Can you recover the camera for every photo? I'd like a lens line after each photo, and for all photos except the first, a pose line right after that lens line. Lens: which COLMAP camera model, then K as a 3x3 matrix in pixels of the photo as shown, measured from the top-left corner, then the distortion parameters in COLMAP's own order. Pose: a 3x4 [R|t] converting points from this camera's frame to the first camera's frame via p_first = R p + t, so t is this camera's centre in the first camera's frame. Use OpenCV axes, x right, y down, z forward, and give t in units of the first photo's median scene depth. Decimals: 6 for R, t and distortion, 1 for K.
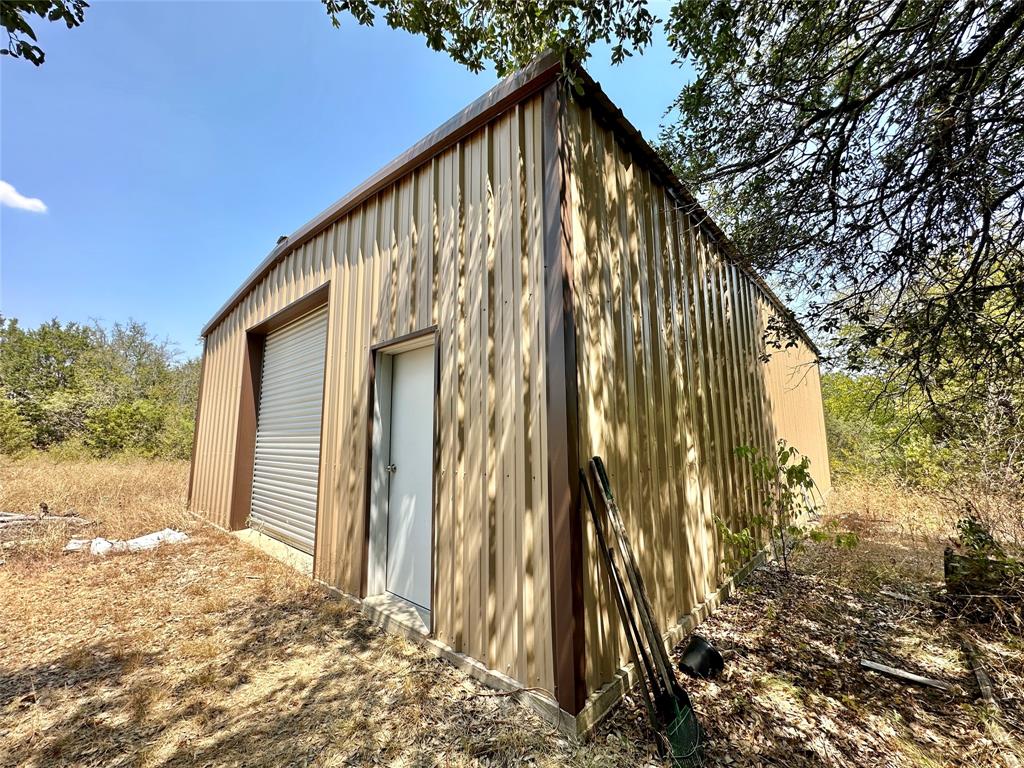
lens RADIAL K [[407.6, 0, 512.8], [0, 407.6, 383.2], [0, 0, 1]] dist [-0.003747, 0.000700]
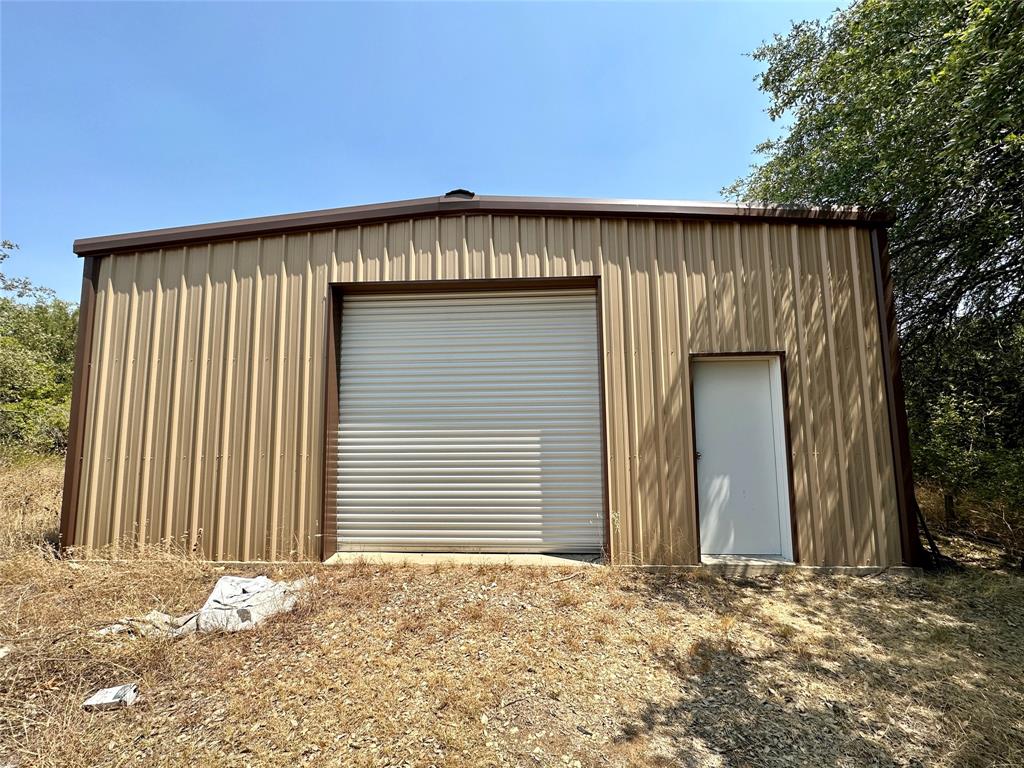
lens RADIAL K [[407.6, 0, 514.2], [0, 407.6, 383.6], [0, 0, 1]] dist [-0.003747, 0.000700]
pose [[0.772333, 0.054973, 0.632834, -1.915099], [-0.085171, 0.996214, 0.017407, 0.018964], [-0.629482, -0.067343, 0.774091, 0.524037]]
